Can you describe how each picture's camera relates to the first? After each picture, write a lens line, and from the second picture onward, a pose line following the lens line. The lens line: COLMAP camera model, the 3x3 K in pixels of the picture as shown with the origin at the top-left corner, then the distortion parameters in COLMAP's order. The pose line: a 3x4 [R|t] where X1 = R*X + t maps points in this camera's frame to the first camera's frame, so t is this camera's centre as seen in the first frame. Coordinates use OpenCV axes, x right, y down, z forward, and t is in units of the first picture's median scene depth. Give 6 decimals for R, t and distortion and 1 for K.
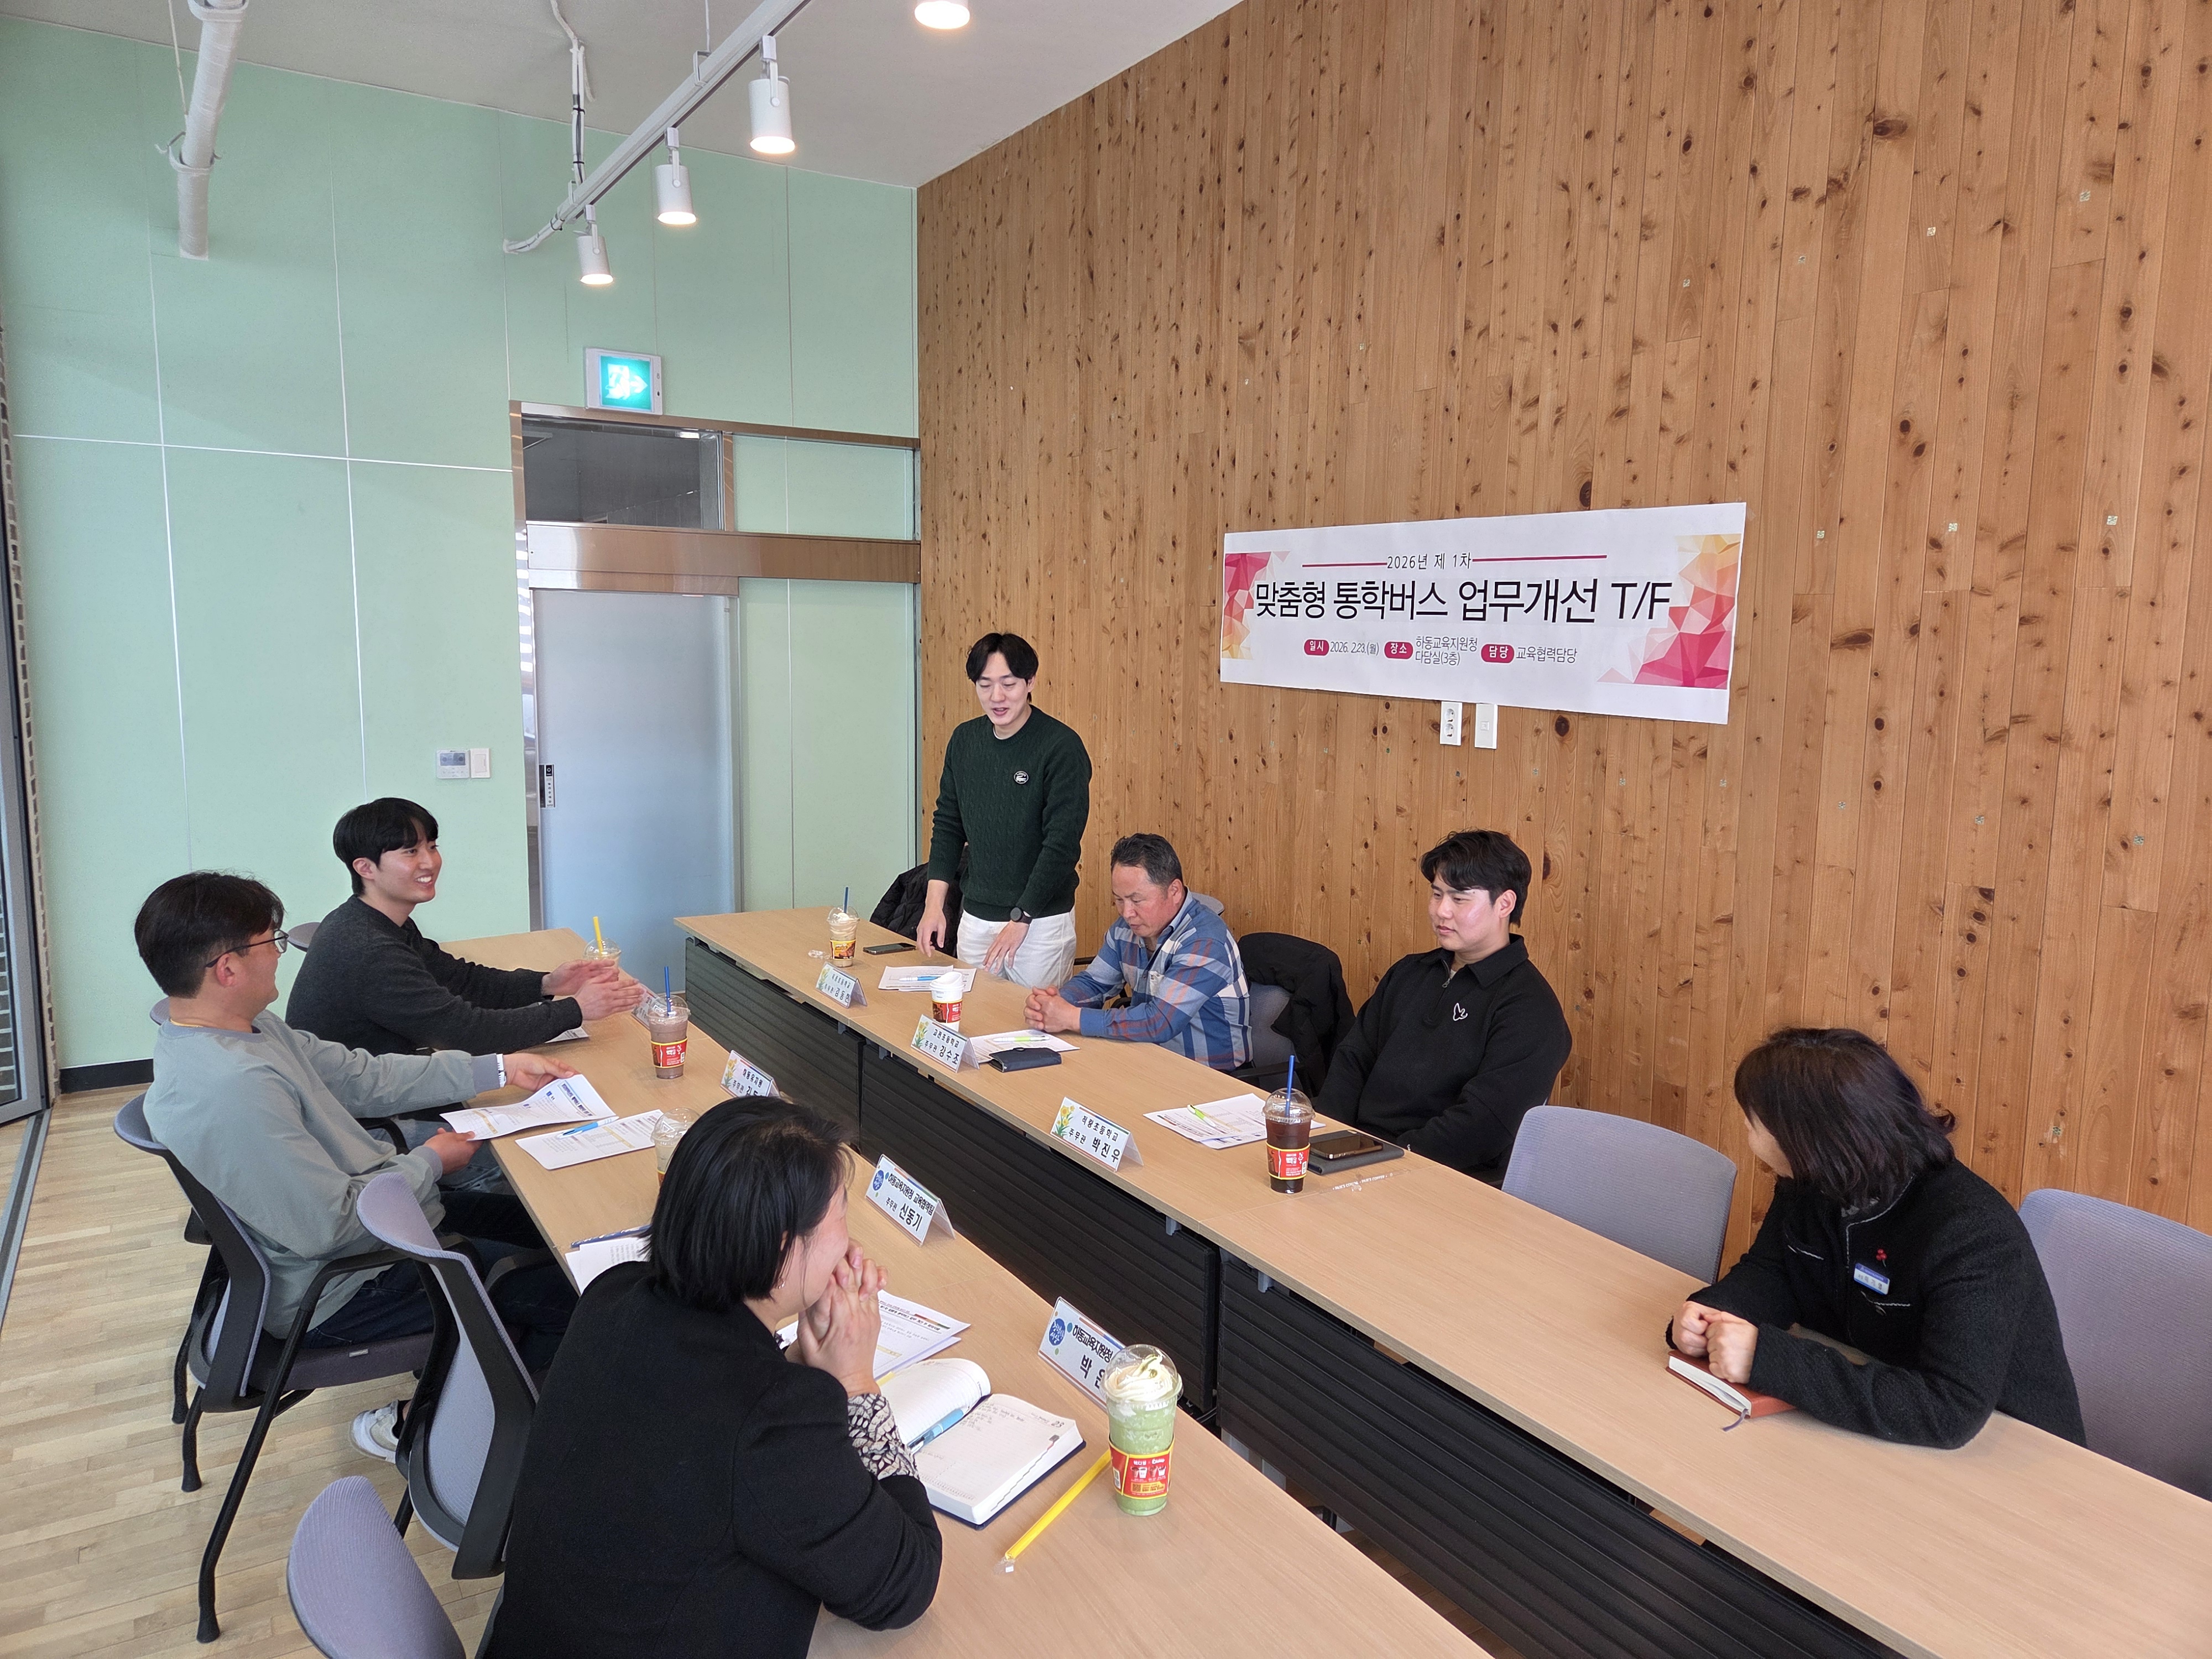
lens RADIAL K [[1478.8, 0, 1106.0], [0, 1478.8, 829.5], [0, 0, 1]] dist [0.073666, -0.059533]
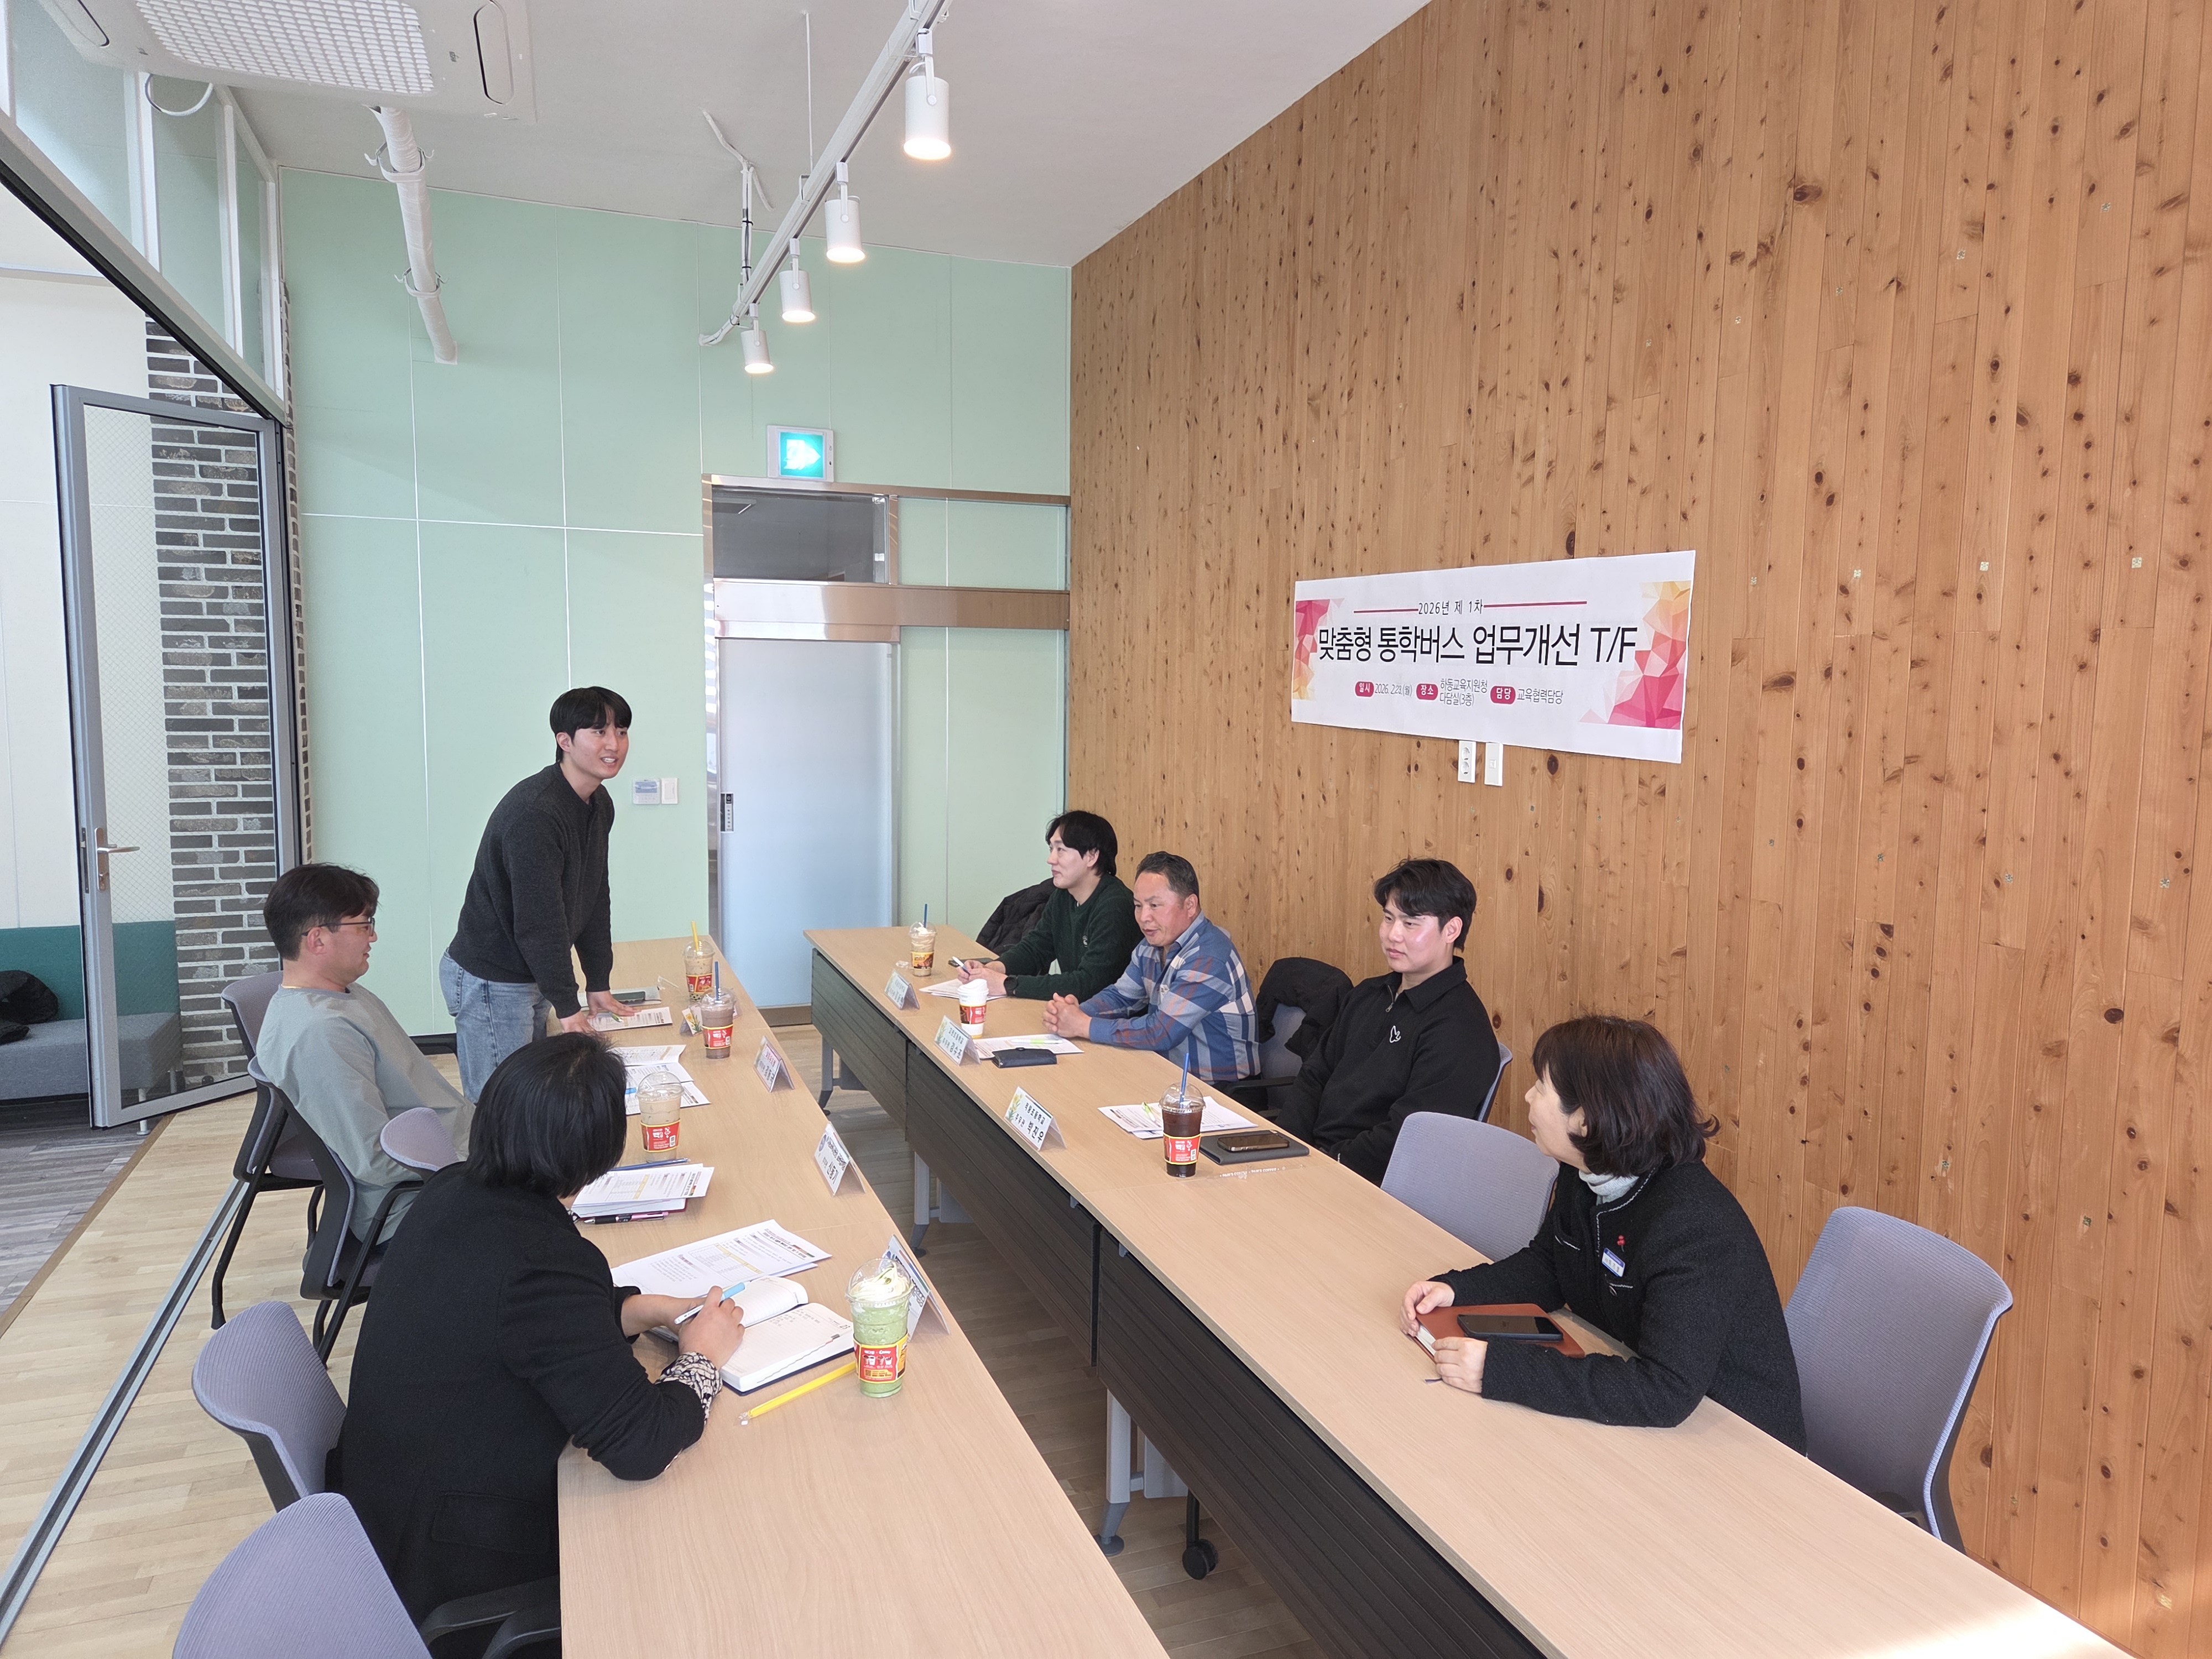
lens RADIAL K [[1478.8, 0, 1106.0], [0, 1478.8, 829.5], [0, 0, 1]] dist [0.073666, -0.059533]
pose [[0.982483, 0.018534, -0.185427, 0.207253], [-0.023812, 0.999371, -0.026274, 0.011599], [0.184824, 0.030229, 0.982307, -0.084292]]
